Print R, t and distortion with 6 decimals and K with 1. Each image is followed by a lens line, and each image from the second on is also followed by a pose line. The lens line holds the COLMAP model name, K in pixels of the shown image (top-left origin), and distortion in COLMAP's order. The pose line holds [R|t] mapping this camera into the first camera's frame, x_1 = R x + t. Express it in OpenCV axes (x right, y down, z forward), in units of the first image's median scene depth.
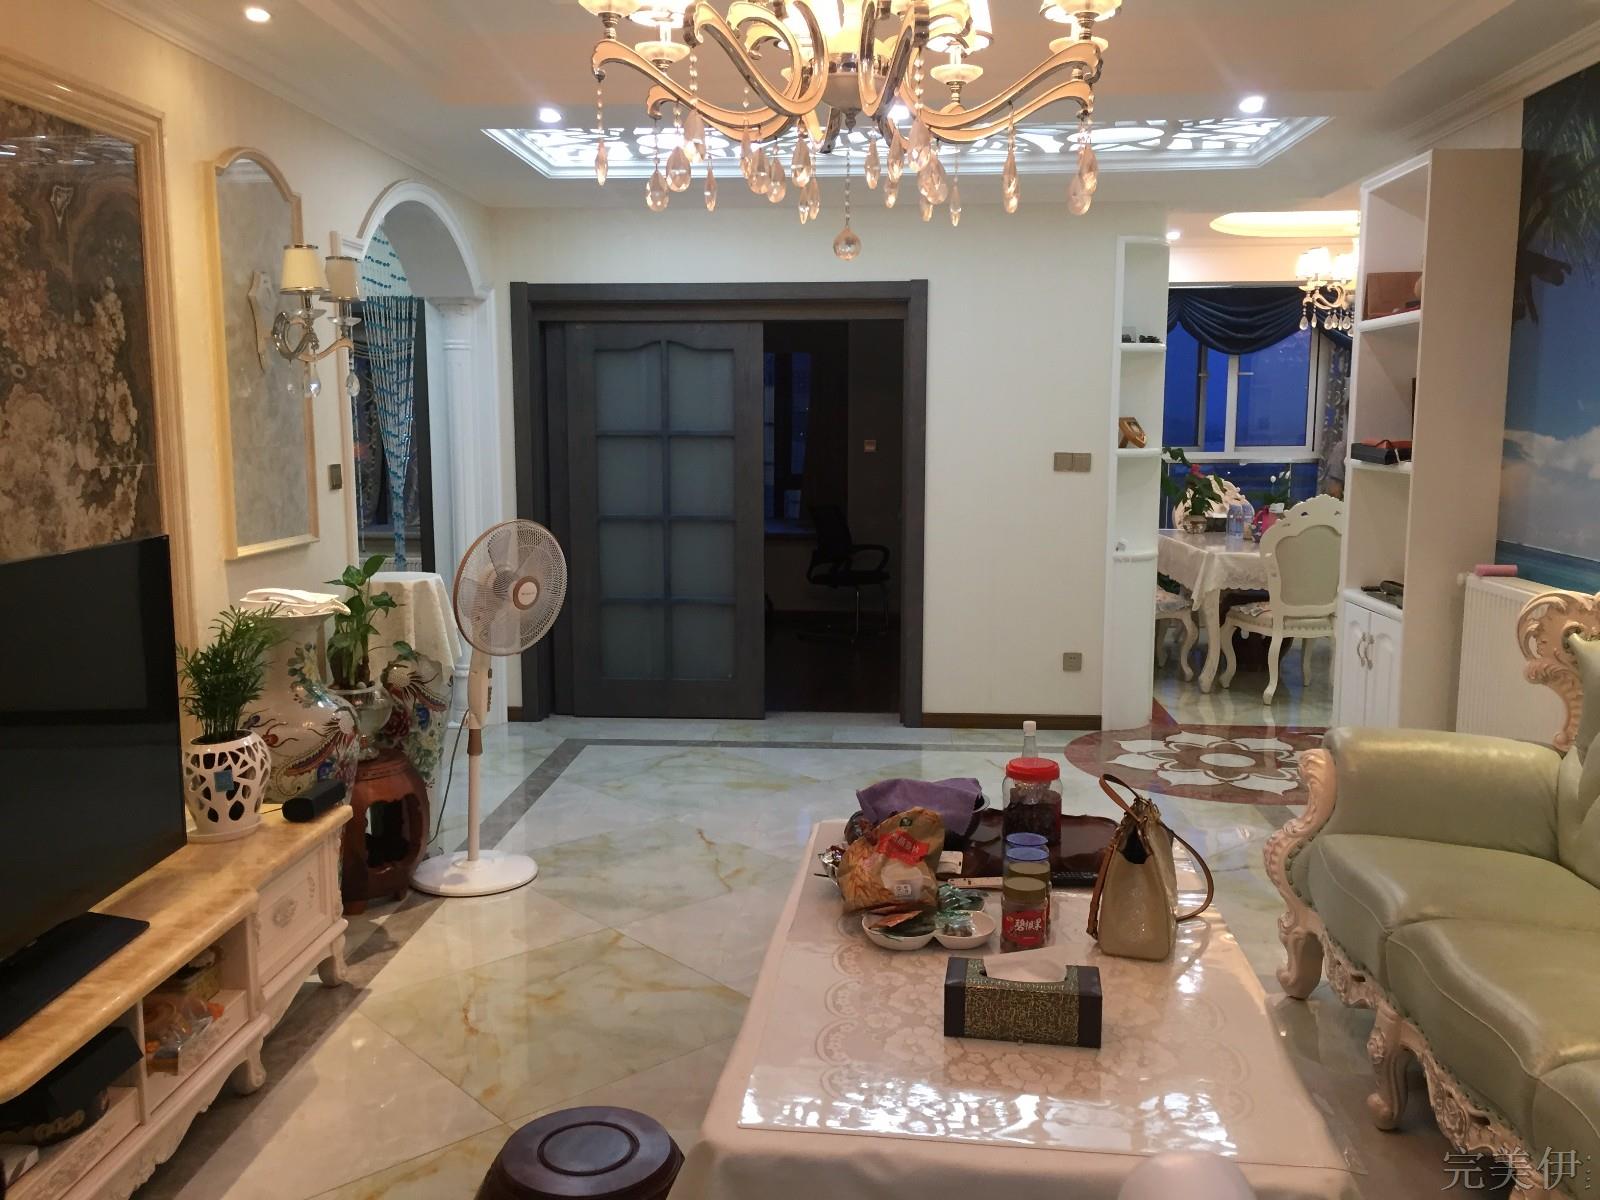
lens RADIAL K [[1350.8, 0, 800.0], [0, 1350.8, 600.0], [0, 0, 1]] dist [0.004066, 0.002566]
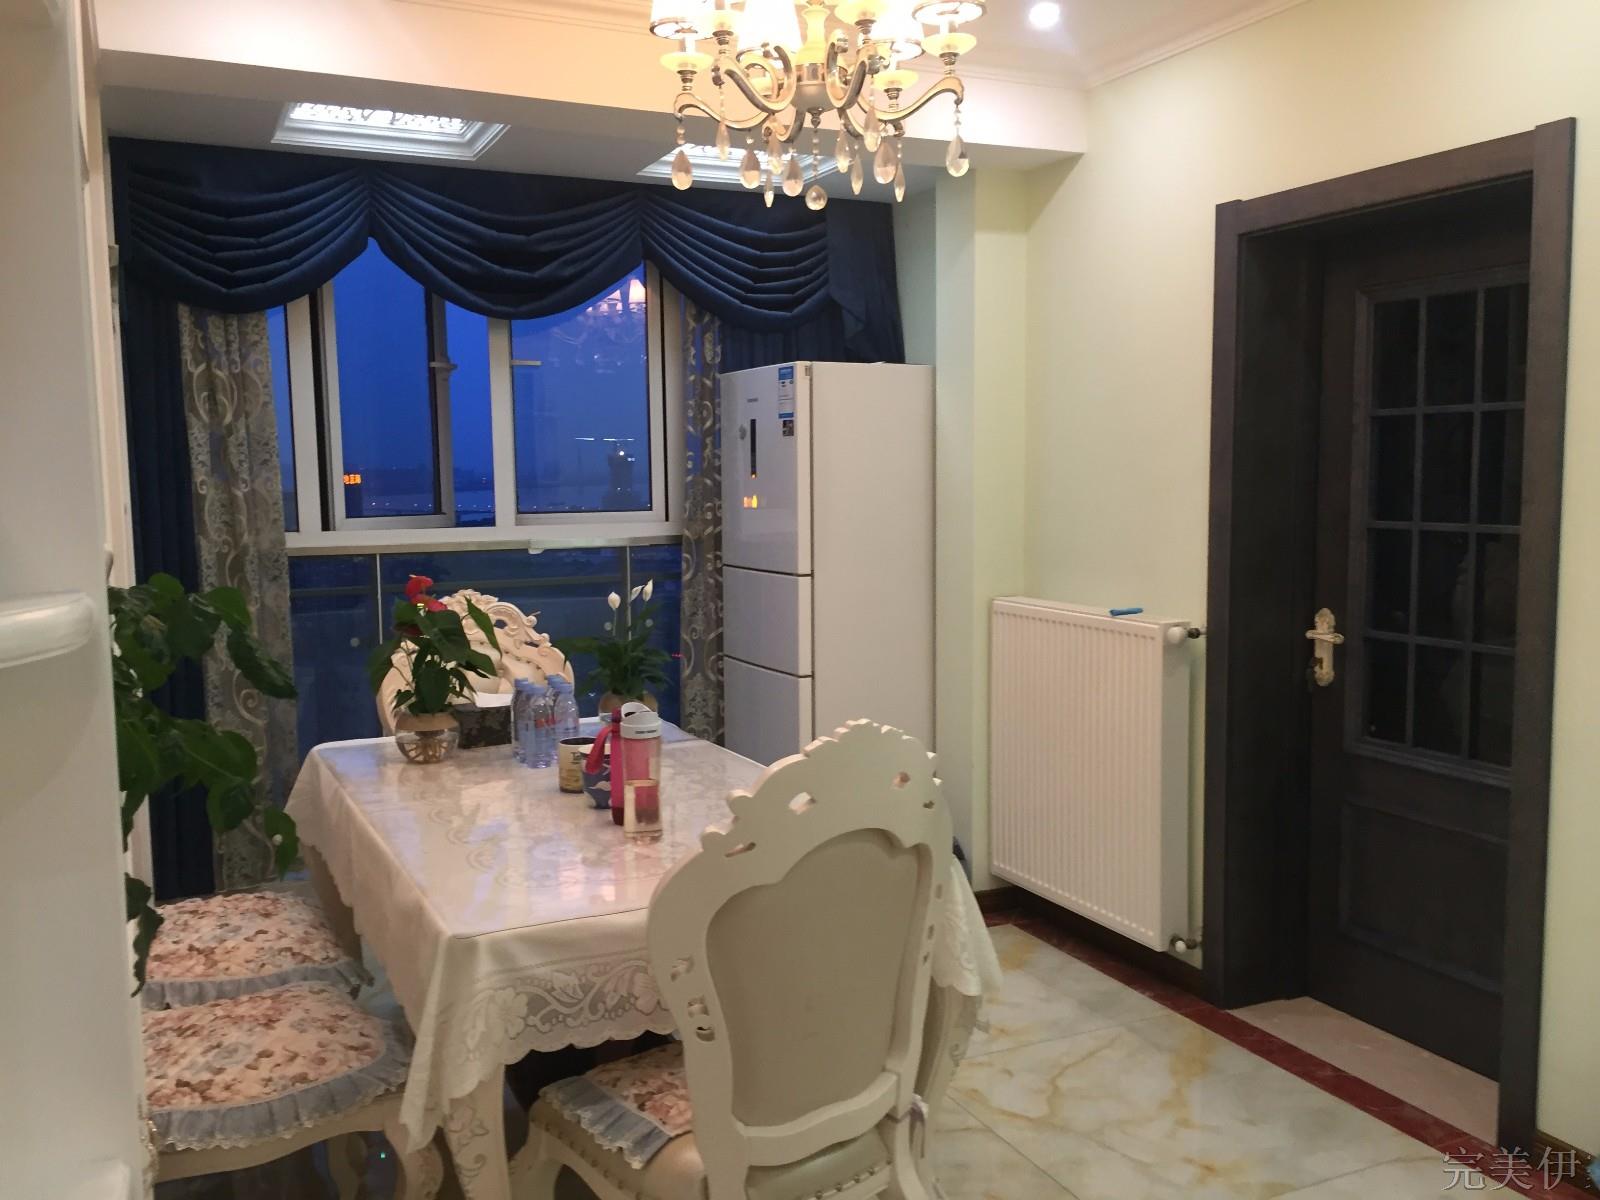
lens RADIAL K [[1350.8, 0, 800.0], [0, 1350.8, 600.0], [0, 0, 1]] dist [0.004066, 0.002566]
pose [[0.869081, -0.056771, 0.491402, 0.182090], [0.074705, 0.997062, -0.016933, -0.071905], [-0.488997, 0.051427, 0.870768, 0.566691]]
